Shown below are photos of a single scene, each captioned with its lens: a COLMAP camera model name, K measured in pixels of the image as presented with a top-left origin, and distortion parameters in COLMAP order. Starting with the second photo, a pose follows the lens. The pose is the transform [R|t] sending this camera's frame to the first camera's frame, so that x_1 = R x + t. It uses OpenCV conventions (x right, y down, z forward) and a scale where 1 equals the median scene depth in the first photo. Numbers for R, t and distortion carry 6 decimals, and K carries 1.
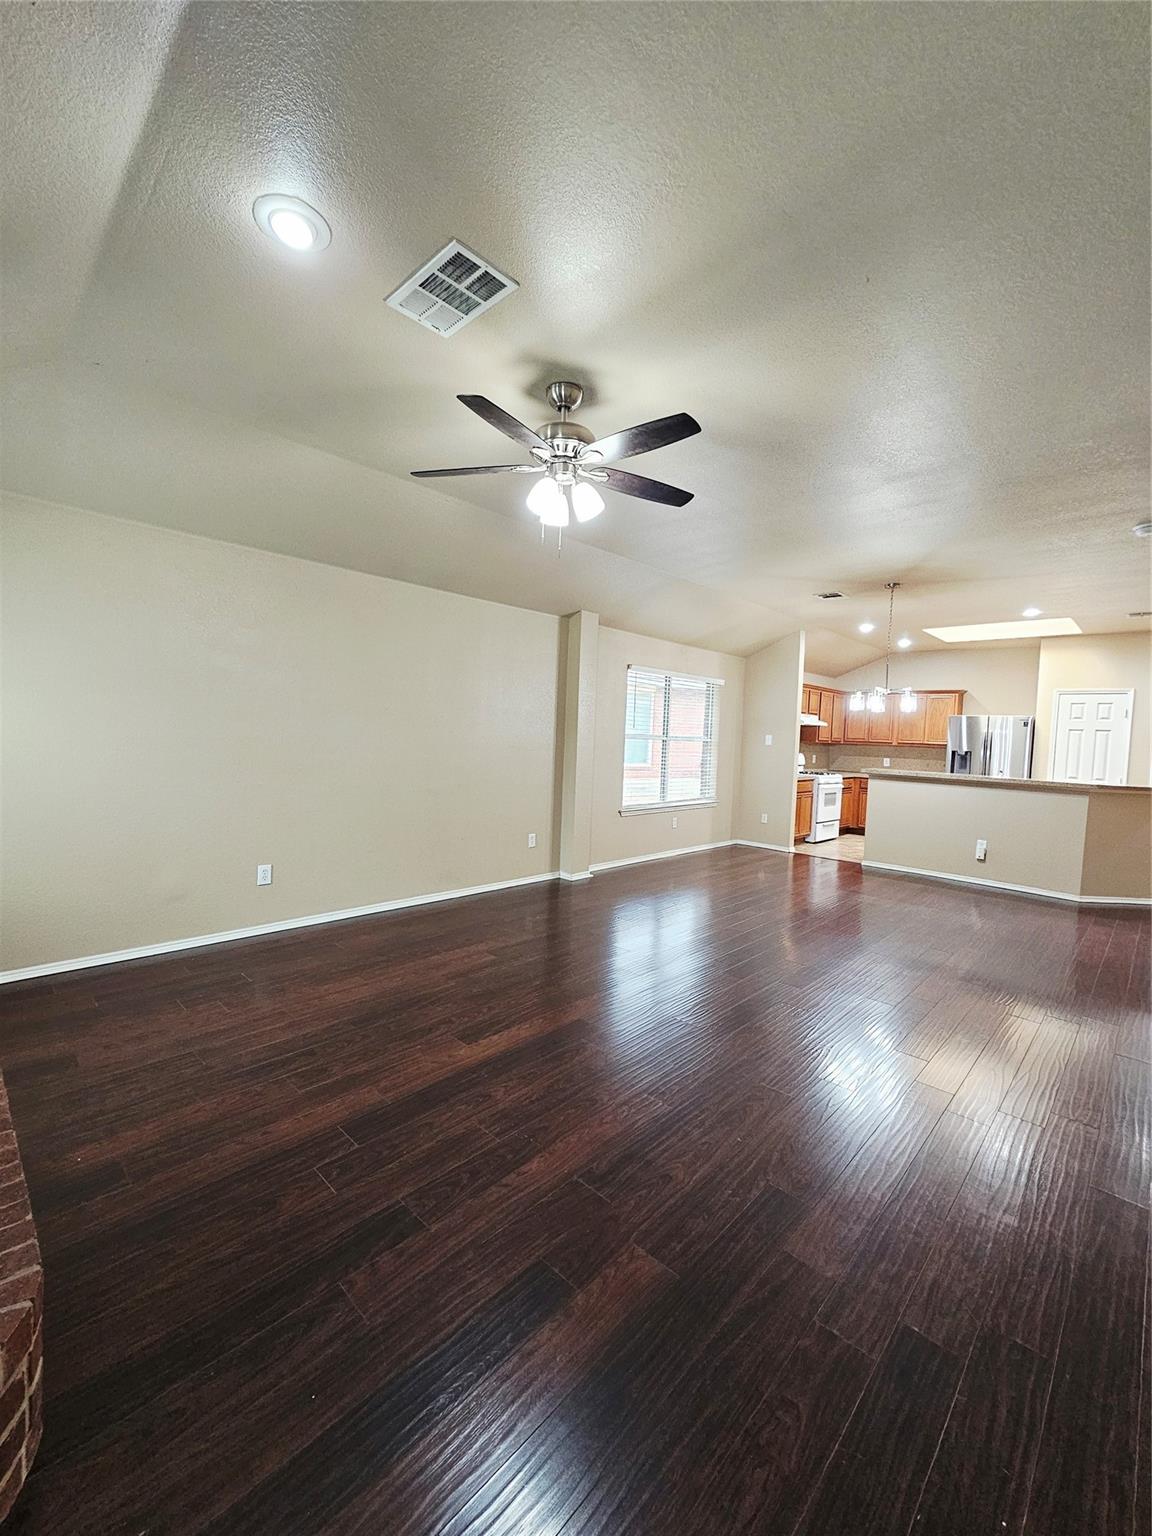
lens RADIAL K [[629.4, 0, 565.4], [0, 629.4, 757.7], [0, 0, 1]] dist [0.001922, -0.000478]
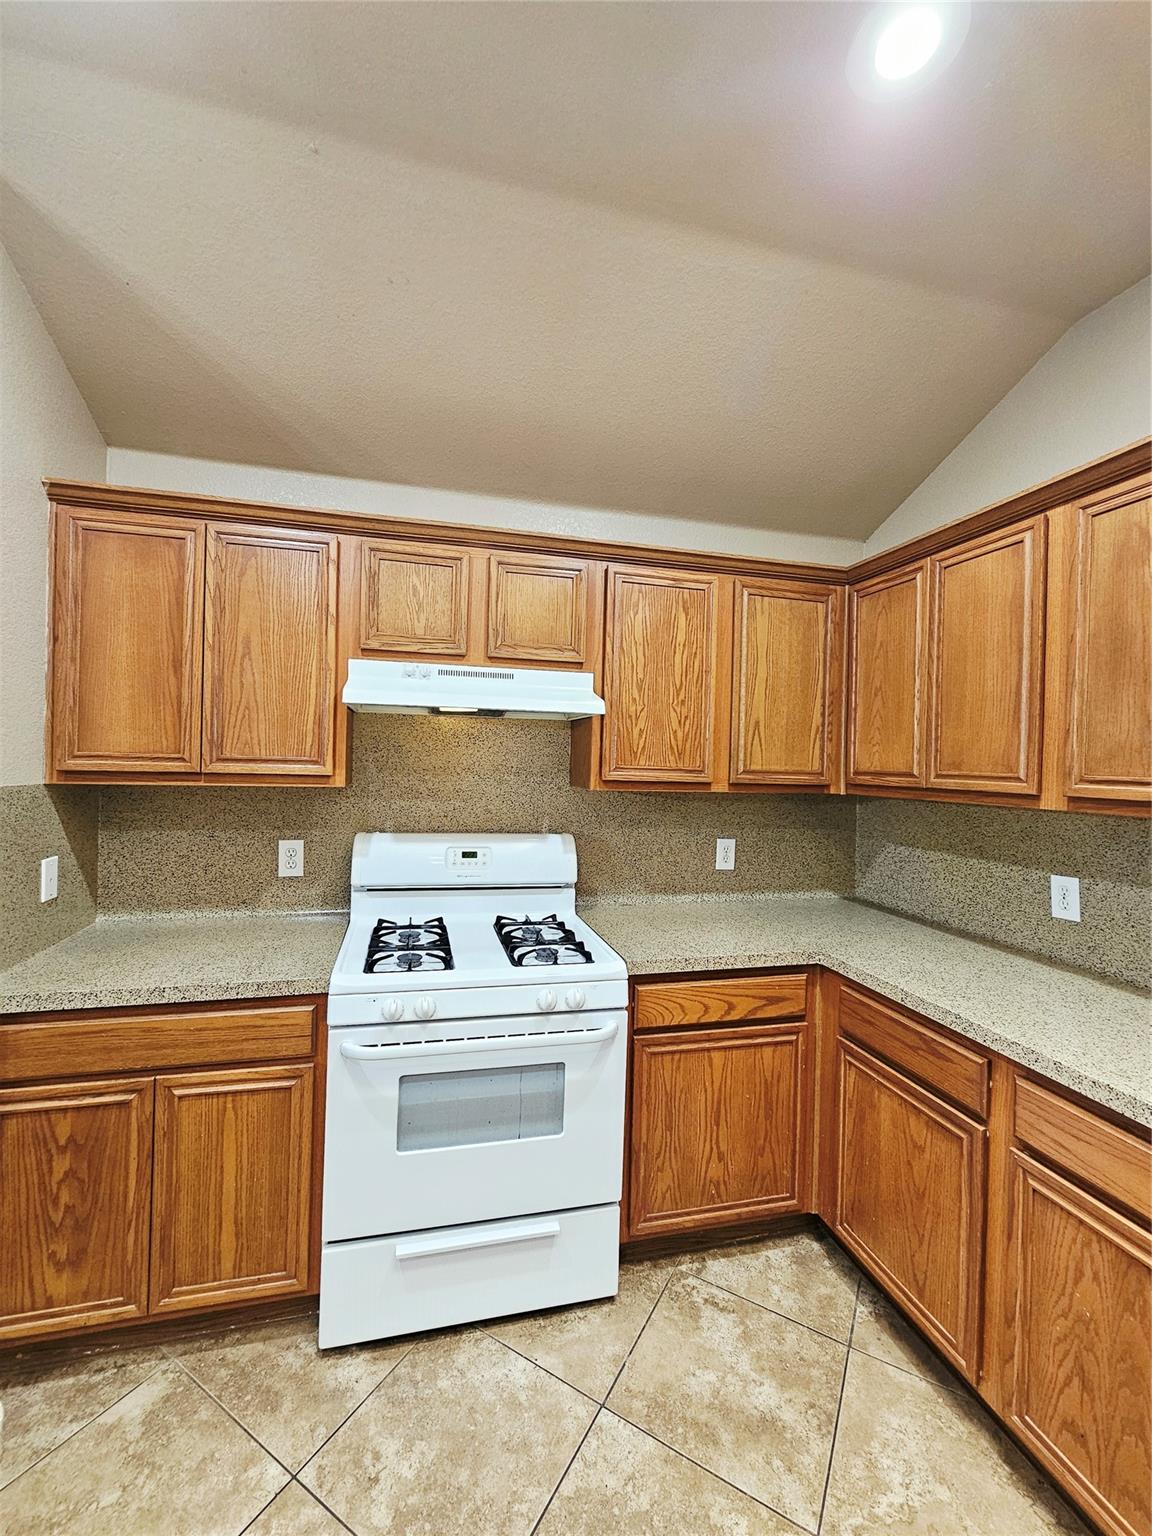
lens RADIAL K [[629.4, 0, 562.6], [0, 629.4, 762.9], [0, 0, 1]] dist [0.001922, -0.000478]
pose [[0.854734, -0.012854, -0.518906, 0.632247], [-0.015184, 0.998646, -0.049747, -0.028755], [0.518843, 0.050400, 0.853382, 1.001815]]
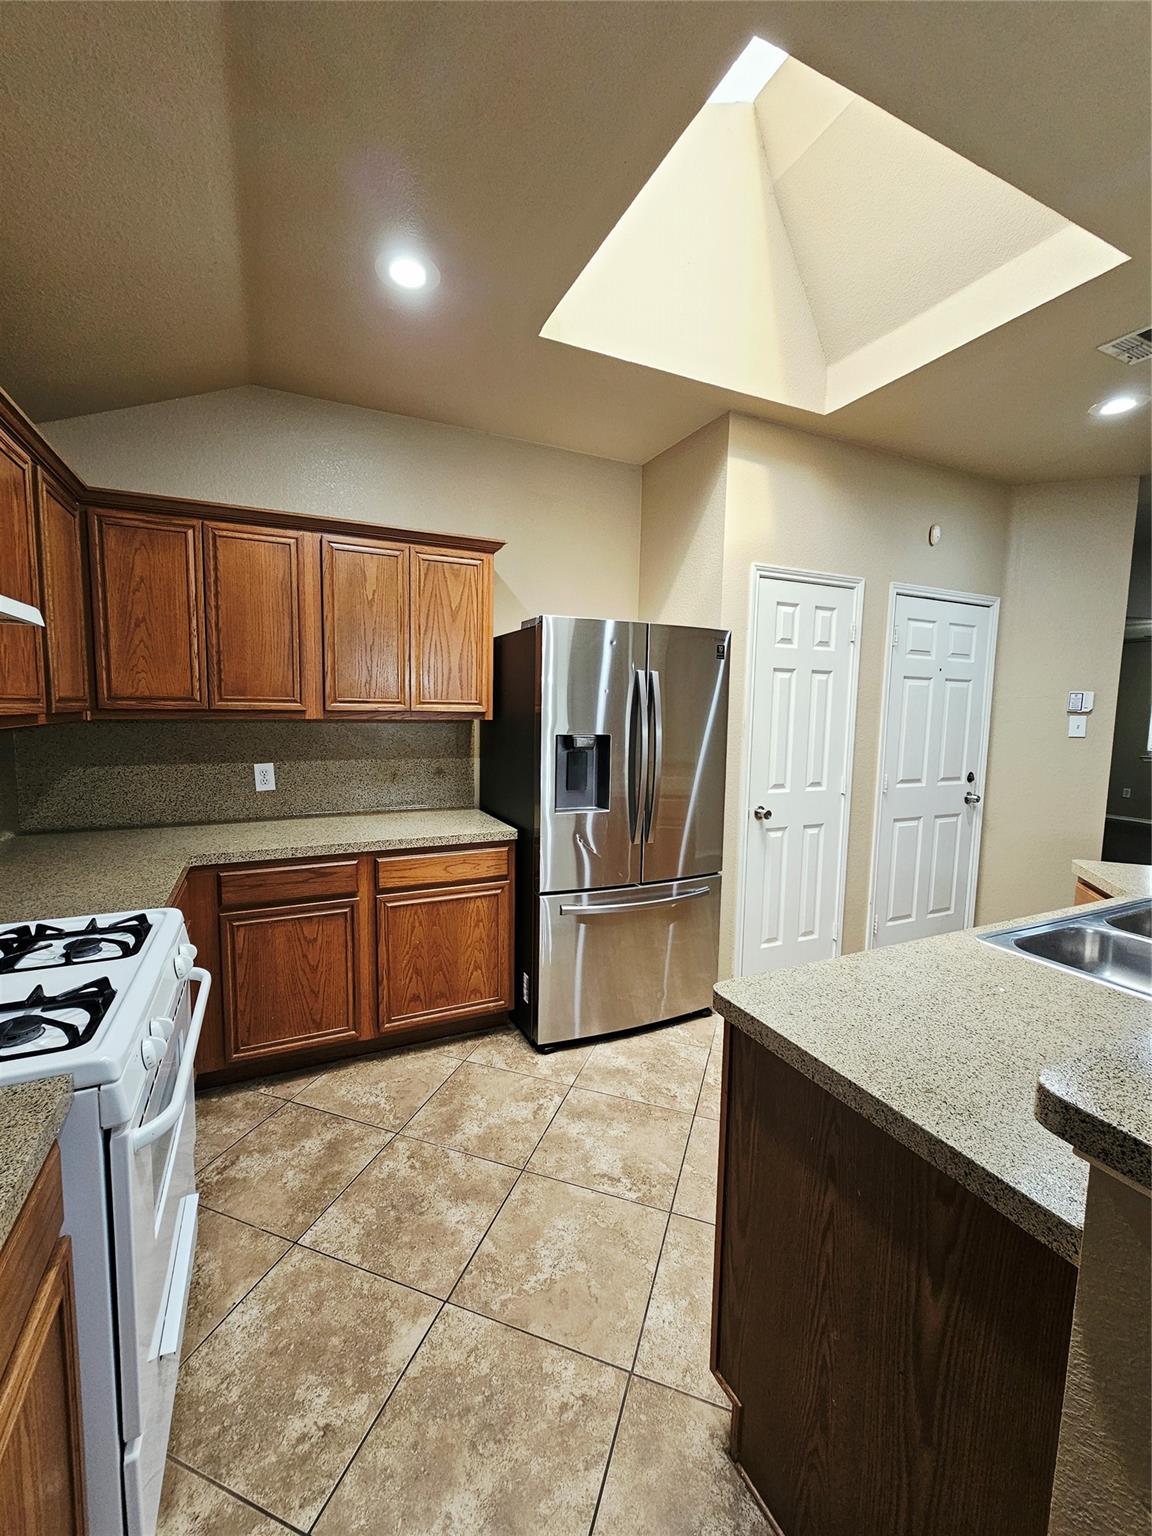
lens RADIAL K [[629.4, 0, 563.9], [0, 629.4, 764.0], [0, 0, 1]] dist [0.001922, -0.000478]
pose [[0.347010, -0.120884, 0.930038, 0.379723], [0.035901, 0.992644, 0.115626, -0.036797], [-0.937174, -0.006734, 0.348798, 1.013675]]
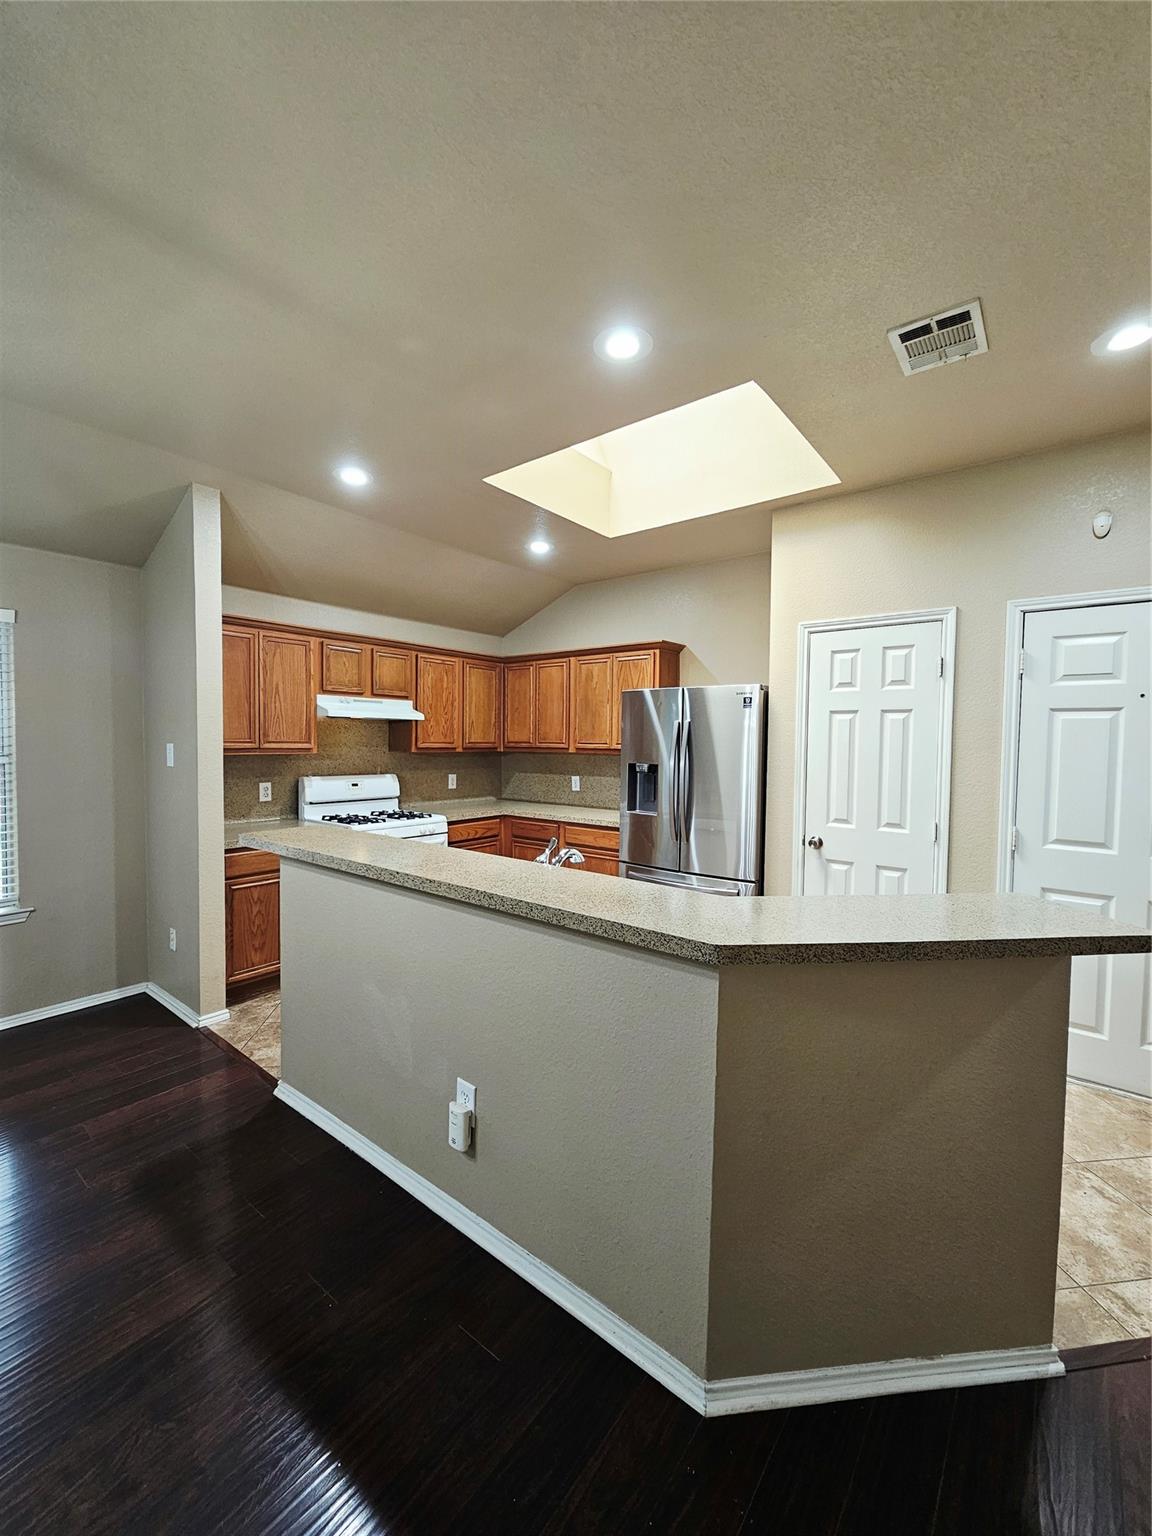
lens RADIAL K [[629.4, 0, 561.1], [0, 629.4, 766.9], [0, 0, 1]] dist [0.001922, -0.000478]
pose [[0.994276, -0.031538, 0.102086, 0.581649], [0.031046, 0.999497, 0.006403, -0.015269], [-0.102236, -0.003197, 0.994755, 0.597300]]
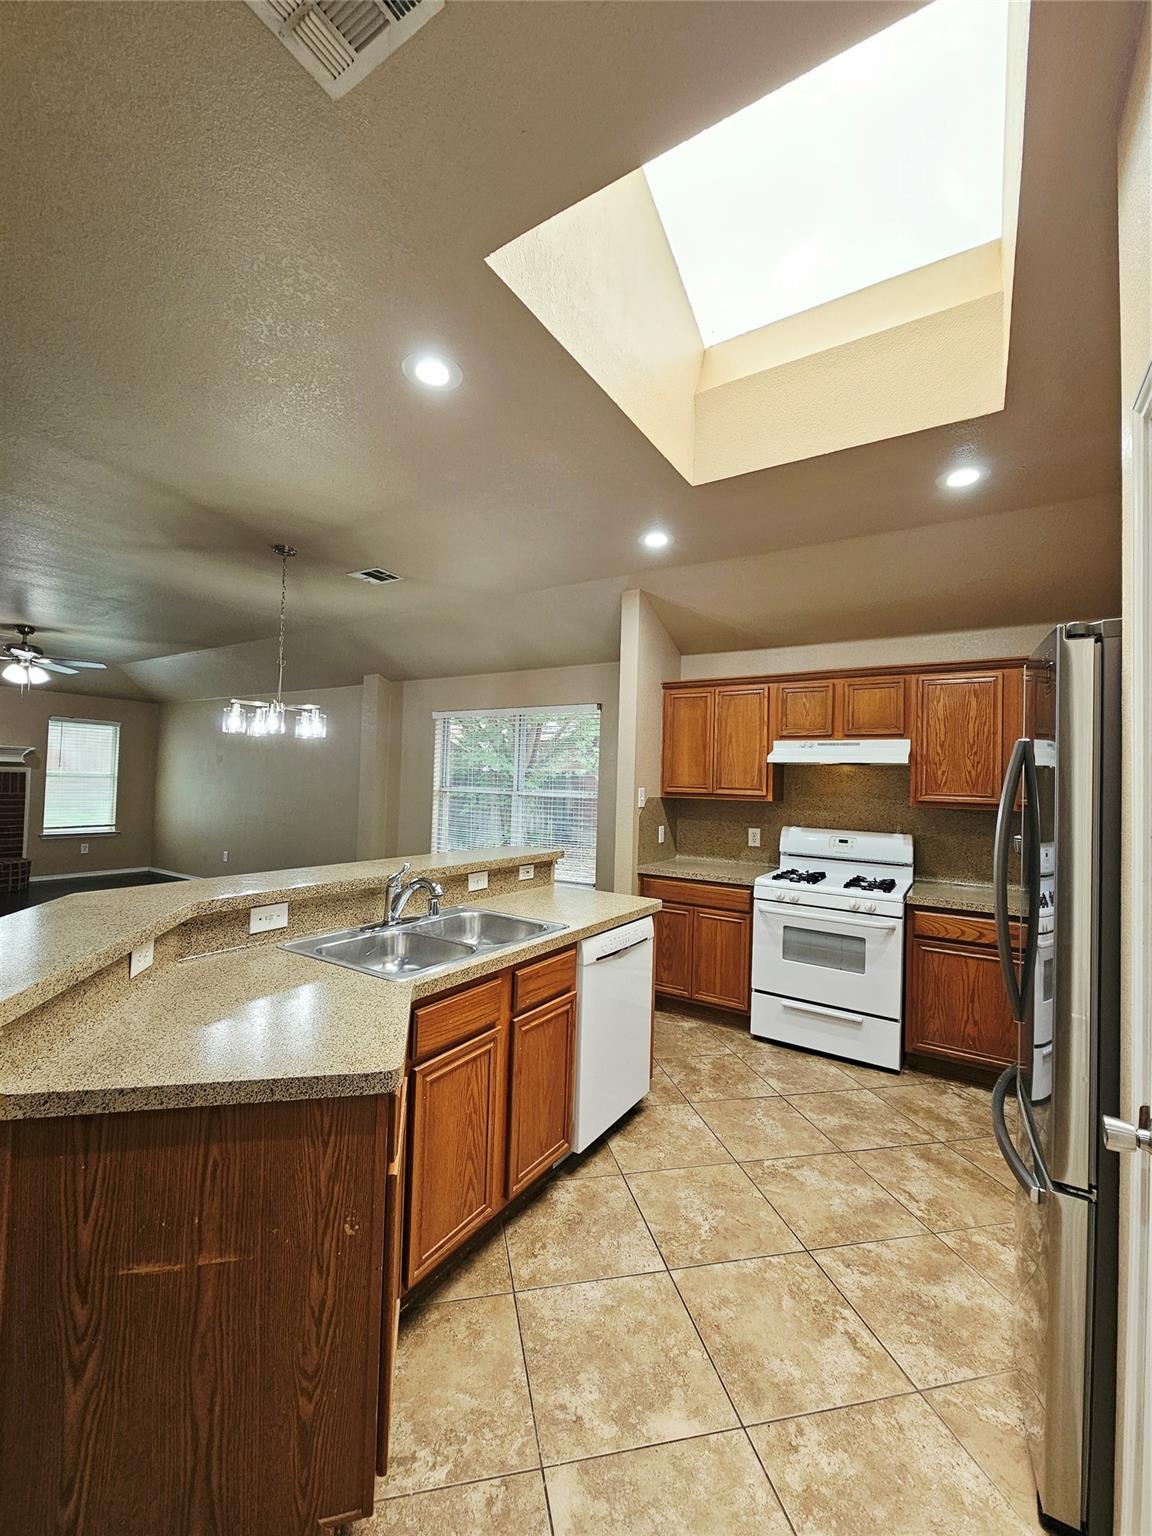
lens RADIAL K [[629.4, 0, 561.8], [0, 629.4, 765.7], [0, 0, 1]] dist [0.001922, -0.000478]
pose [[0.202906, -0.056421, -0.977571, 0.918678], [-0.062342, 0.995569, -0.070400, -0.011356], [0.977212, 0.075228, 0.198490, 0.887809]]
